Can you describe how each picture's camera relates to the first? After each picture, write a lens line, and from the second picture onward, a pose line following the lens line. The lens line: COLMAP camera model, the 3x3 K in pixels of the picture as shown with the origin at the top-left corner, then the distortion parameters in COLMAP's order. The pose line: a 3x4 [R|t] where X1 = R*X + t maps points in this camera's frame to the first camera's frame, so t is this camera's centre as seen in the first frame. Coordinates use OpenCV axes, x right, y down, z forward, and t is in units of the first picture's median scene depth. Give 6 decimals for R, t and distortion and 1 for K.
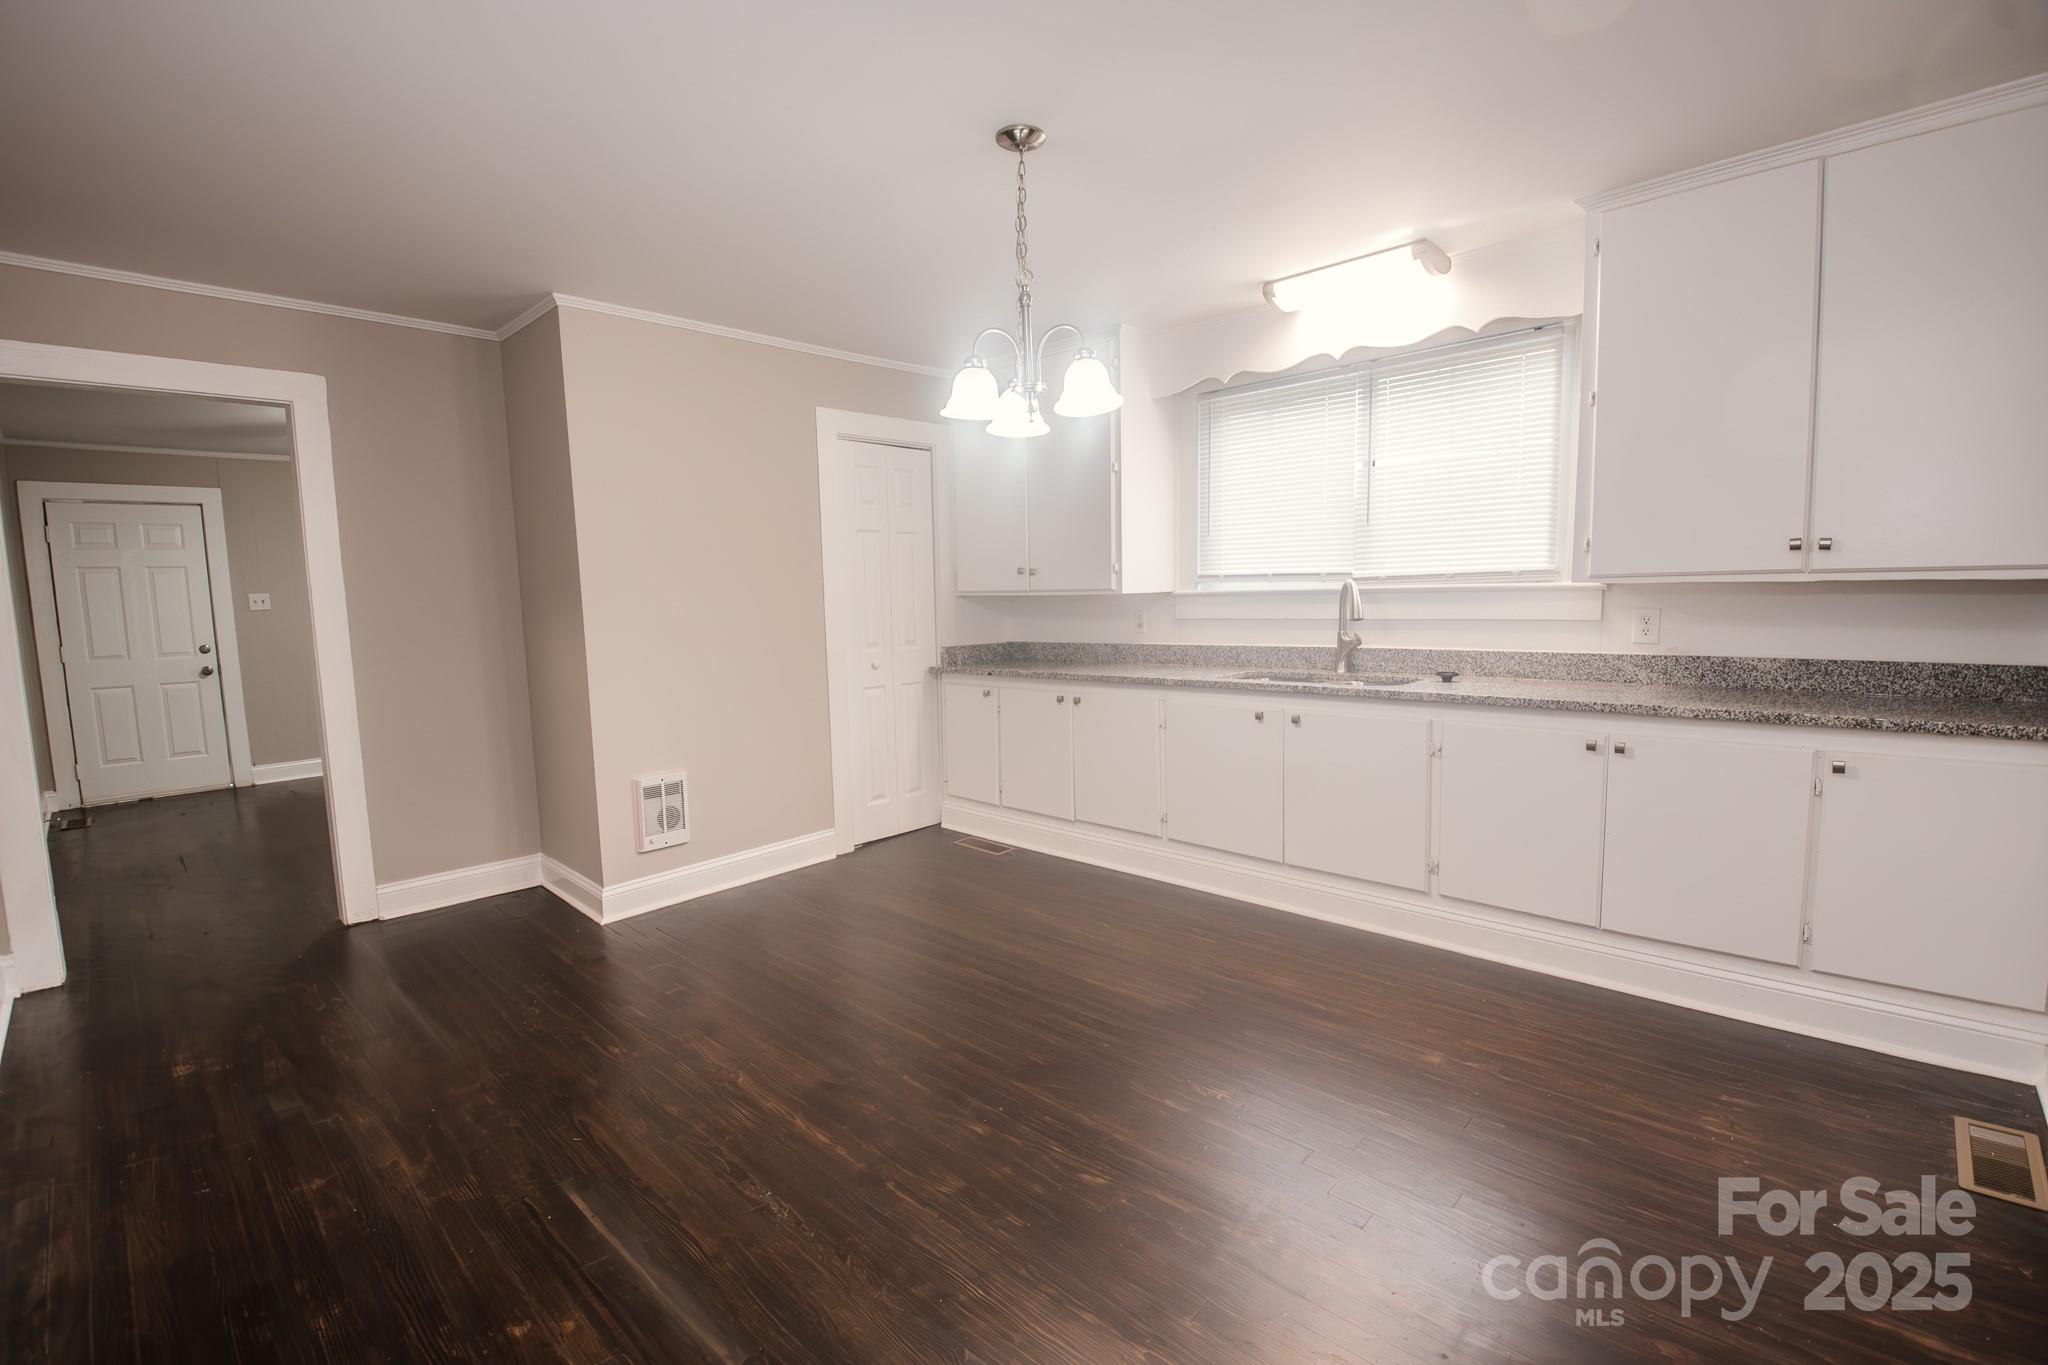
lens RADIAL K [[923.6, 0, 1024.1], [0, 923.6, 694.5], [0, 0, 1]] dist [0.000052, -0.002097]
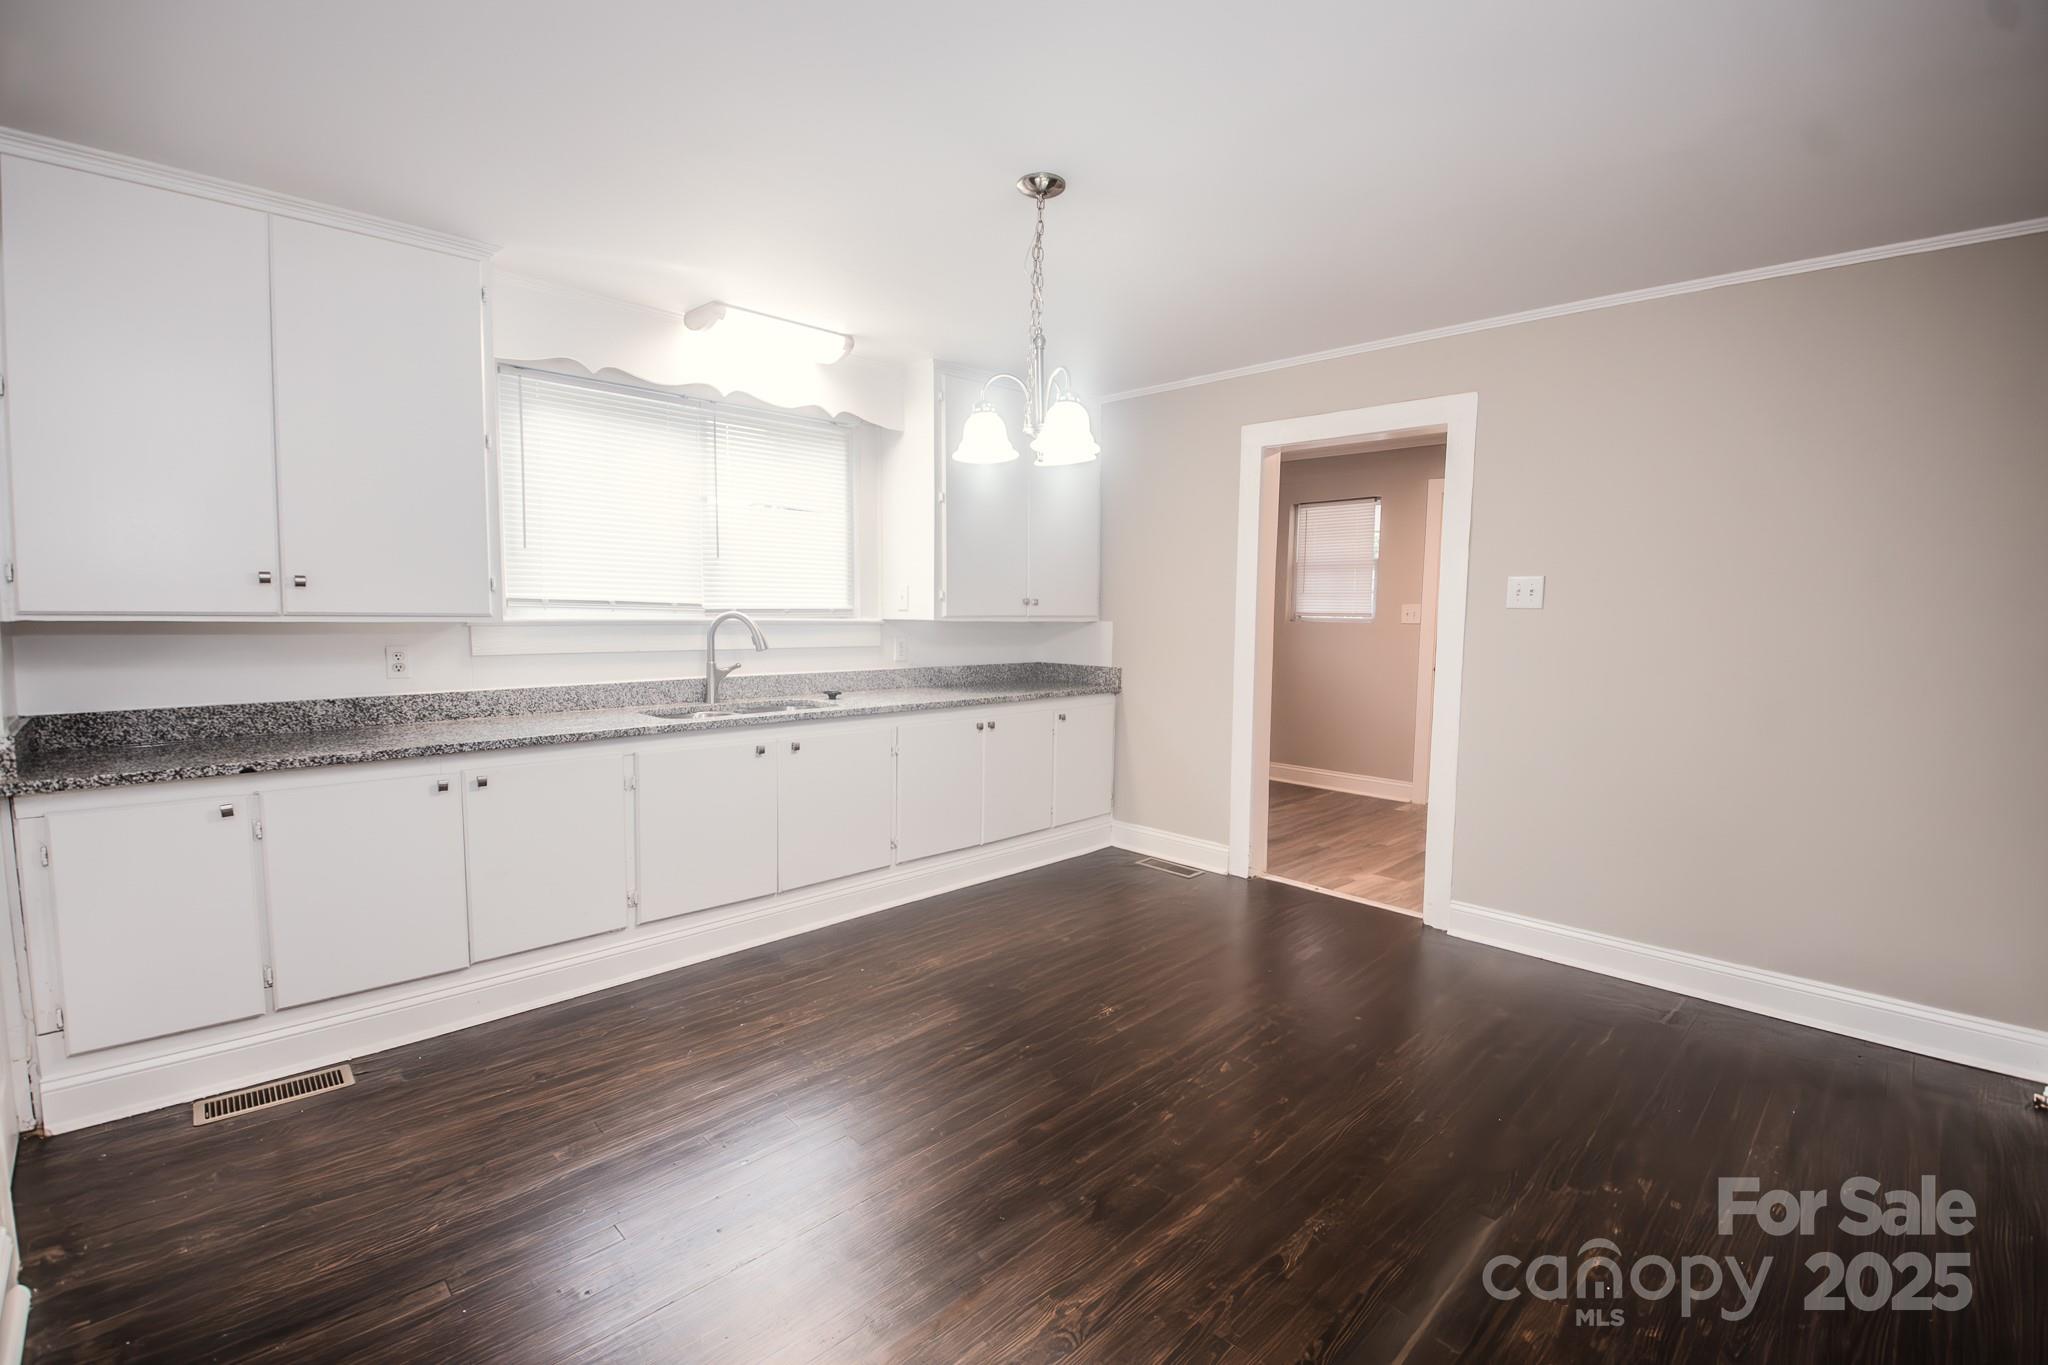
lens RADIAL K [[923.6, 0, 1021.2], [0, 923.6, 685.3], [0, 0, 1]] dist [0.000052, -0.002097]
pose [[0.009664, -0.055800, 0.998395, -0.645939], [0.102040, 0.993285, 0.054526, -0.062893], [-0.994733, 0.101349, 0.015293, 0.642917]]
